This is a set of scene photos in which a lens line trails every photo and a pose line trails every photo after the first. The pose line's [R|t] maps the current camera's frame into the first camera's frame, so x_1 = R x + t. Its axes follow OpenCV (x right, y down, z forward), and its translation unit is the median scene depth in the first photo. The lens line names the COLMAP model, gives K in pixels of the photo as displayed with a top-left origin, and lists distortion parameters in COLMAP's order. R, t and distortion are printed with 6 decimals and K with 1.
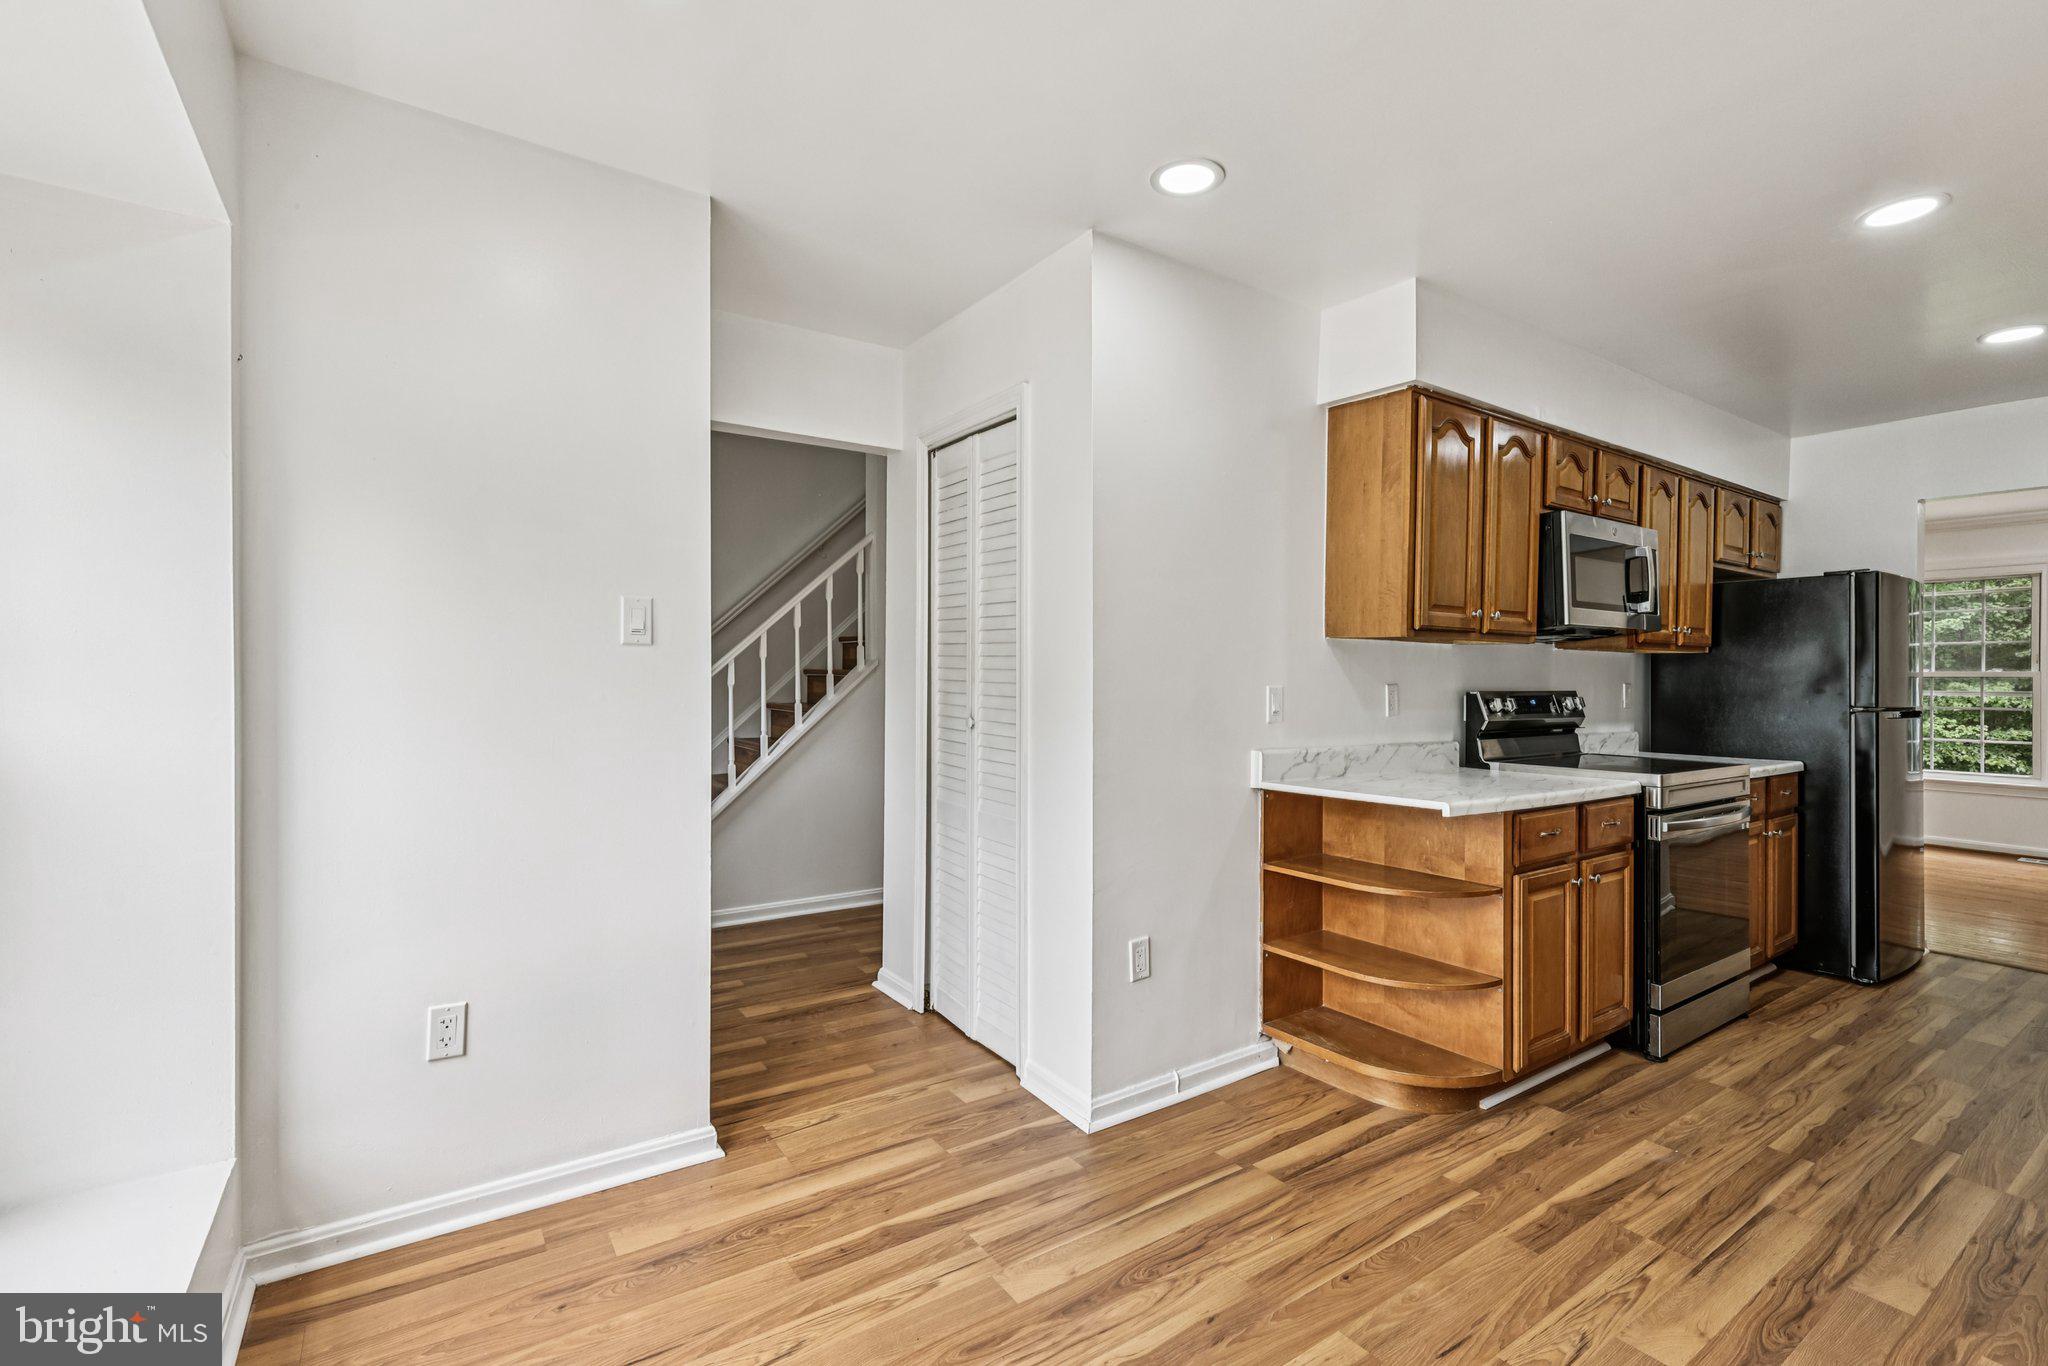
lens RADIAL K [[912.1, 0, 1016.1], [0, 912.1, 669.4], [0, 0, 1]] dist [-0.000523, 0.000556]
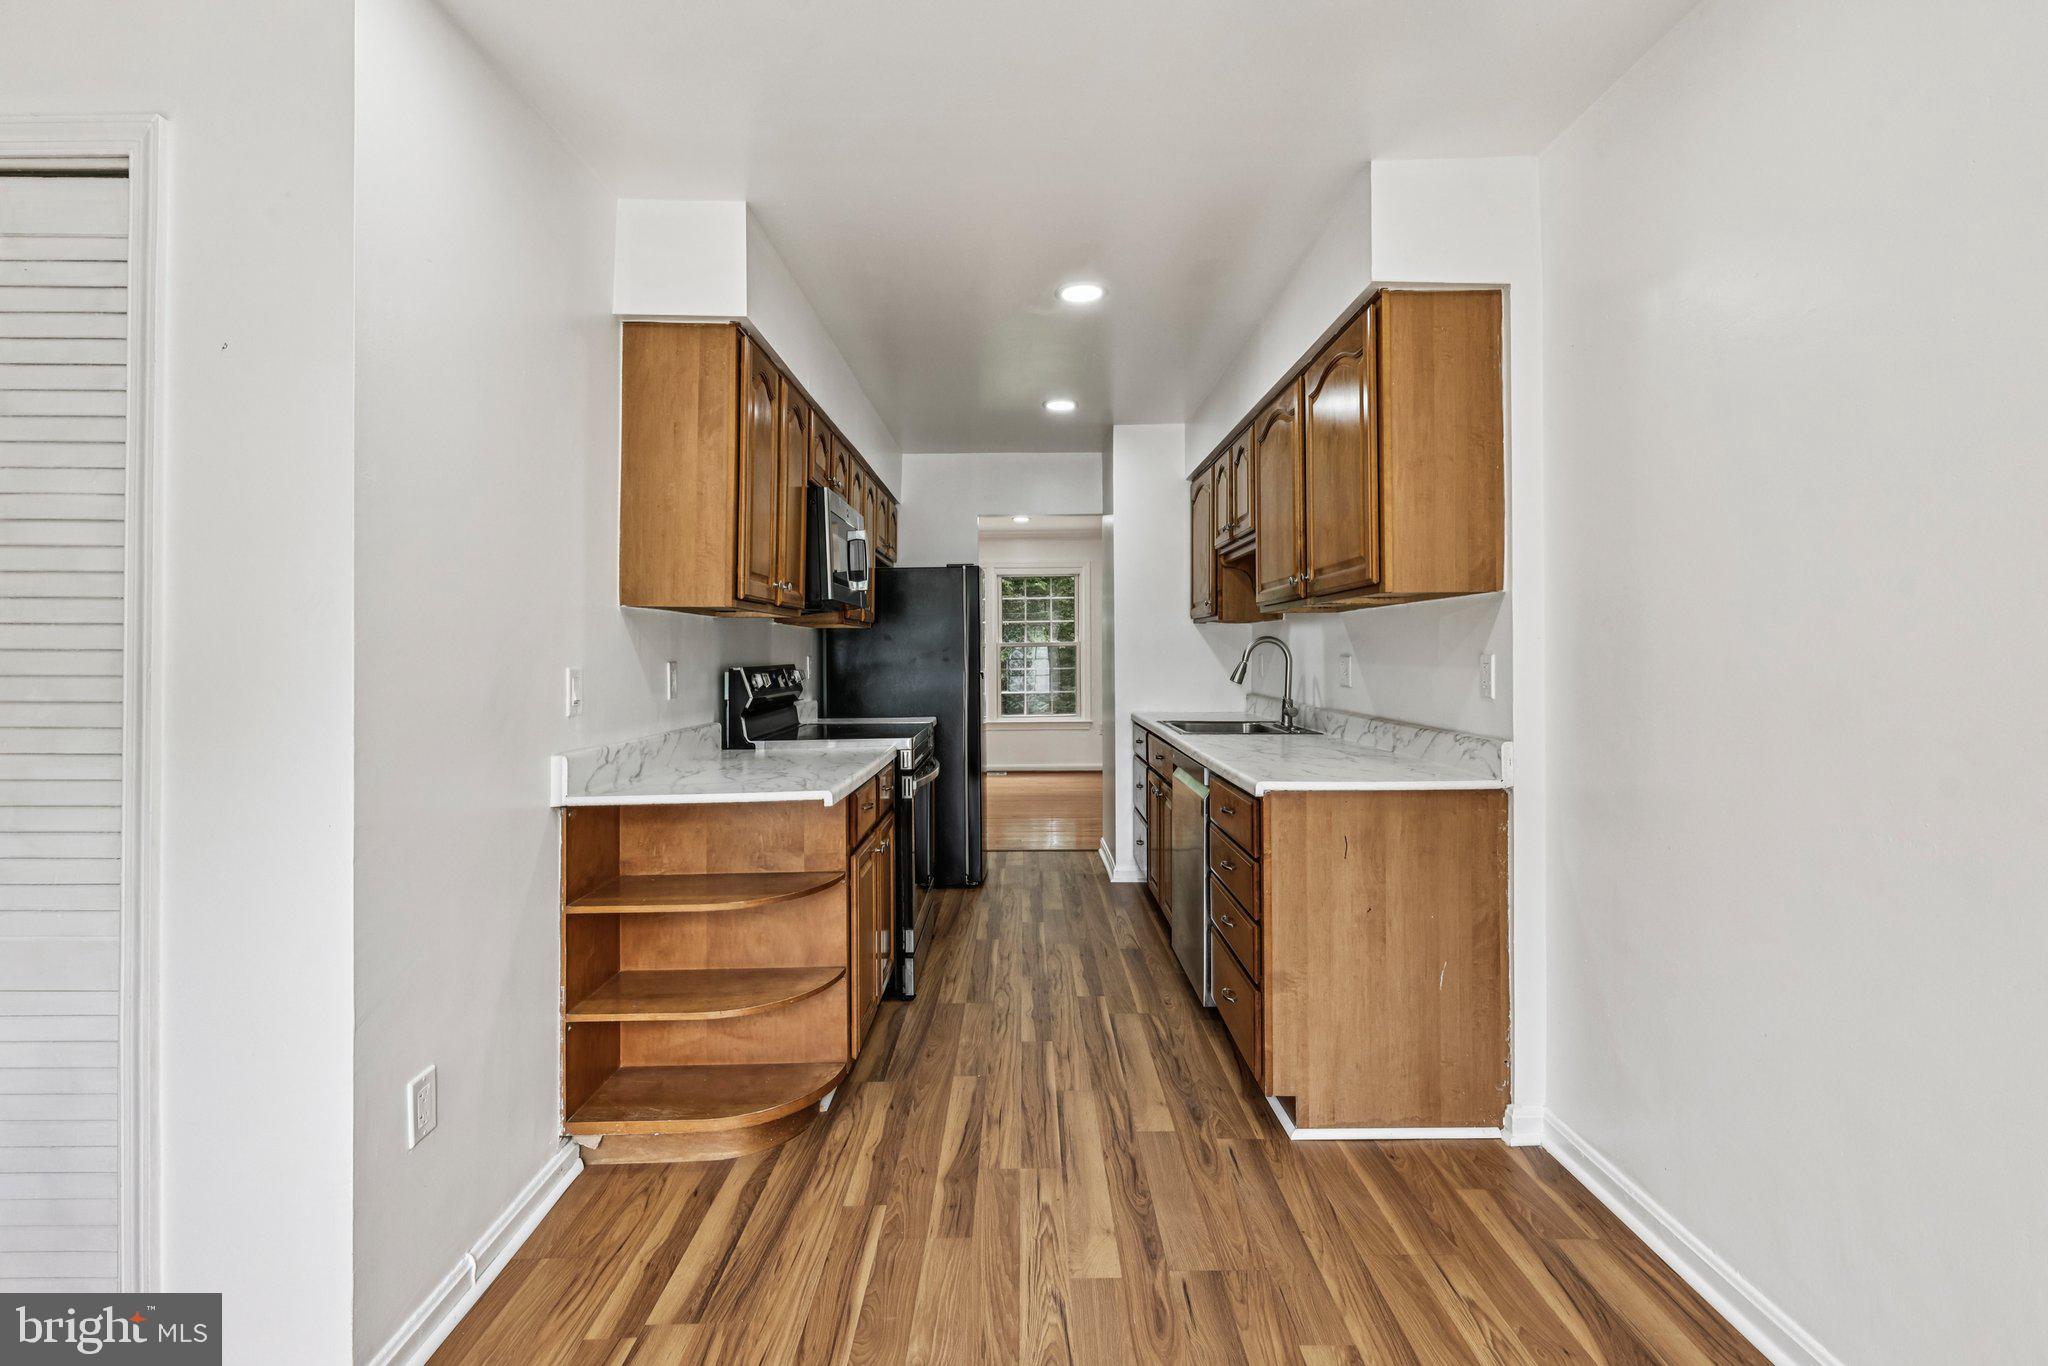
lens RADIAL K [[932.0, 0, 1031.5], [0, 932.0, 636.5], [0, 0, 1]] dist [0.000257, 0.000161]
pose [[0.552823, -0.001697, 0.833297, -0.152912], [0.010932, 0.999927, -0.005216, 0.000518], [-0.833227, 0.011993, 0.552801, 0.260950]]
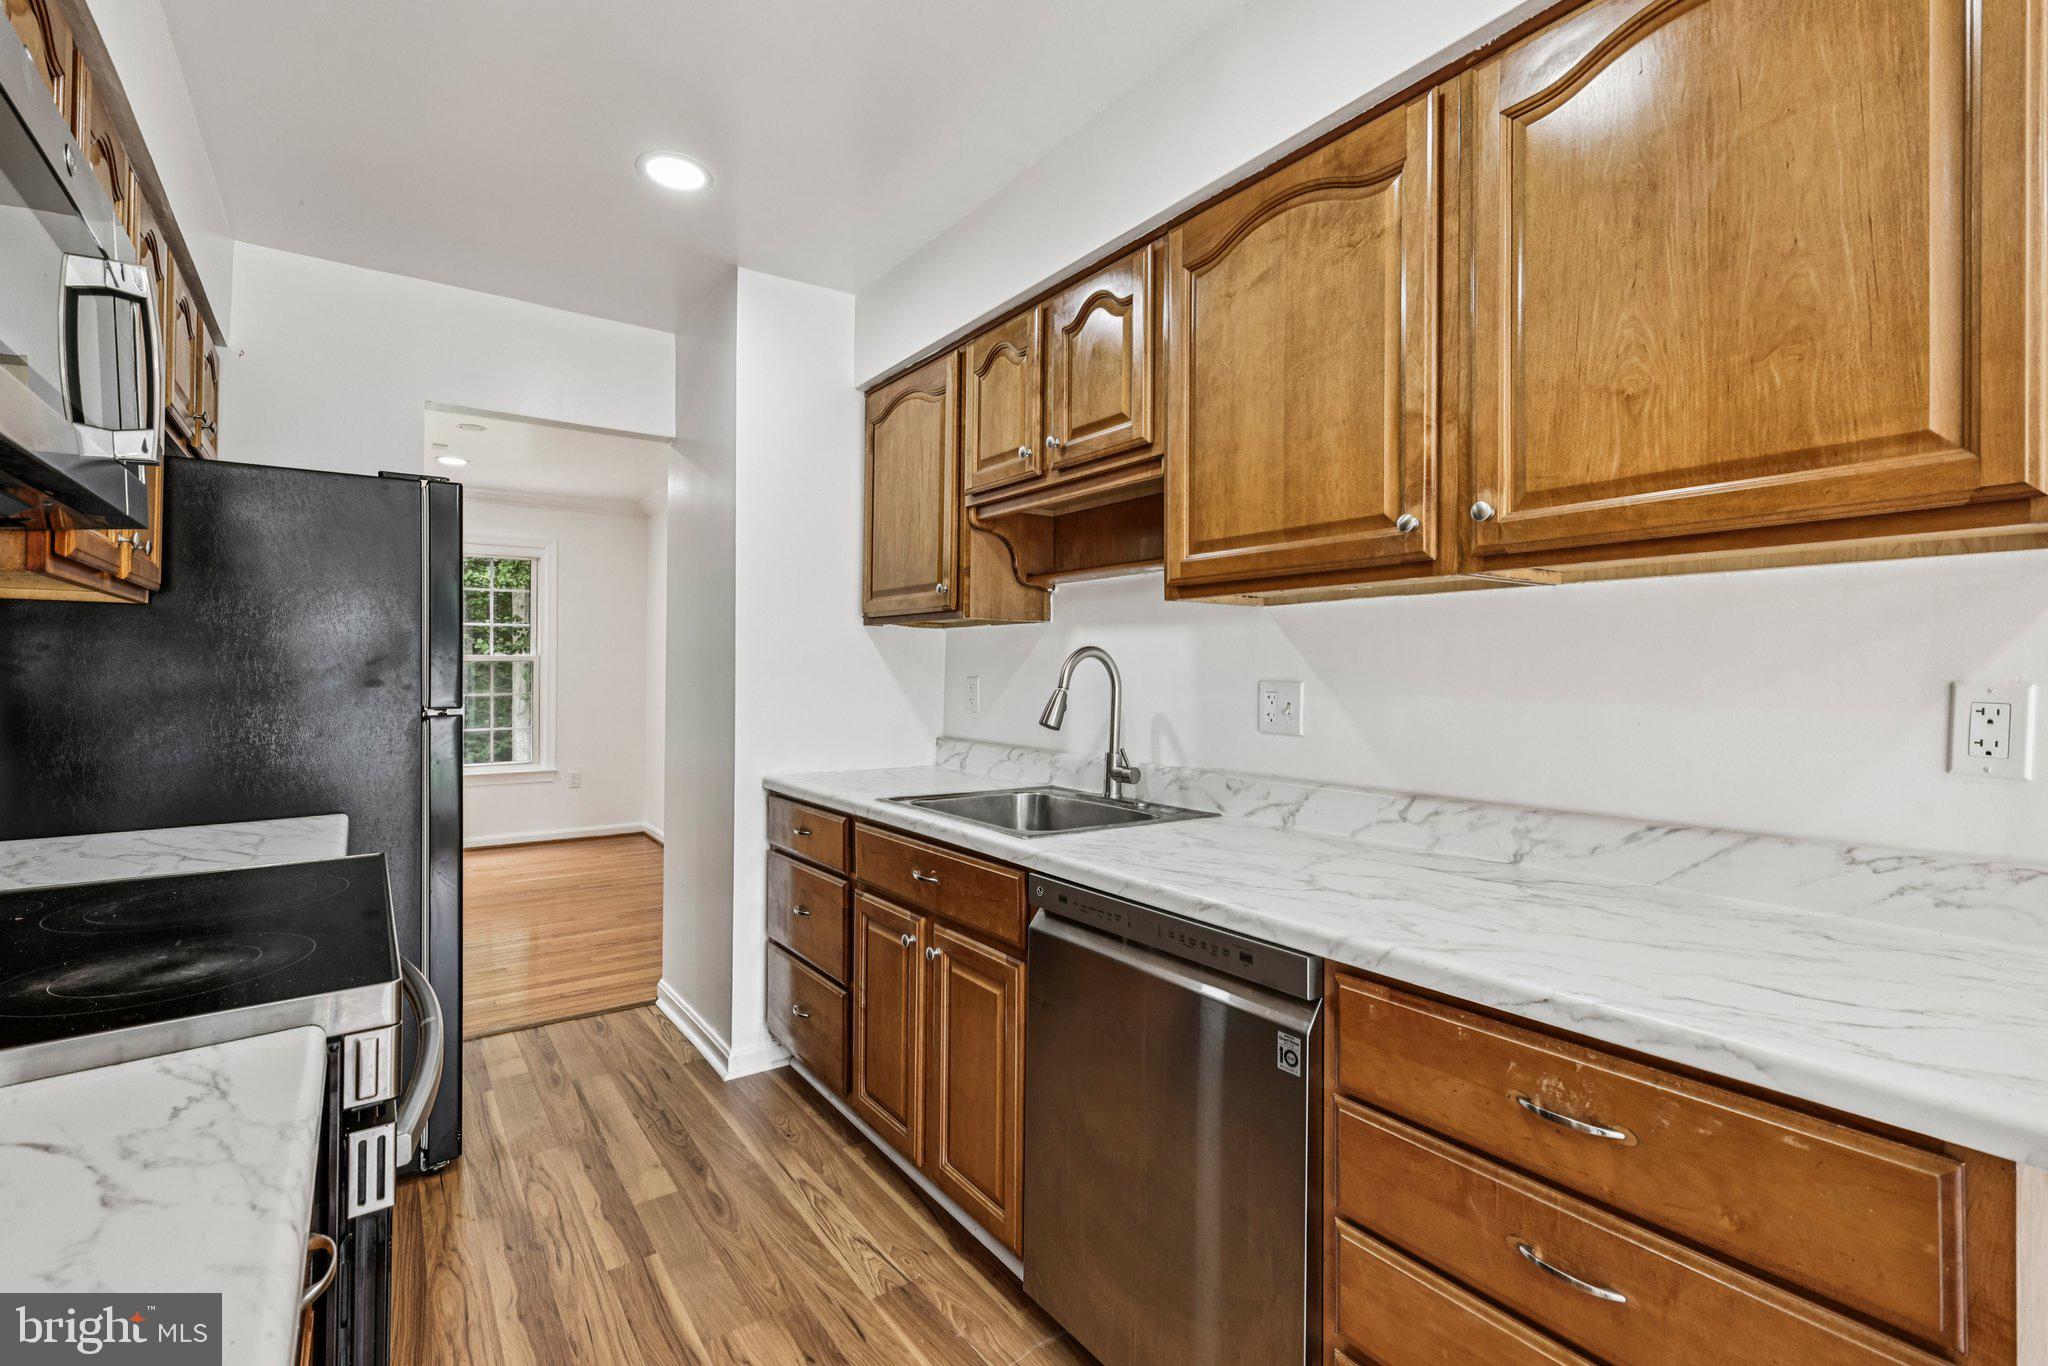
lens RADIAL K [[912.1, 0, 1016.1], [0, 912.1, 669.4], [0, 0, 1]] dist [-0.000523, 0.000556]
pose [[-0.026237, -0.009316, 0.999612, 0.415801], [-0.007802, 0.999928, 0.009114, 0.009470], [-0.999625, -0.007560, -0.026308, 0.824064]]
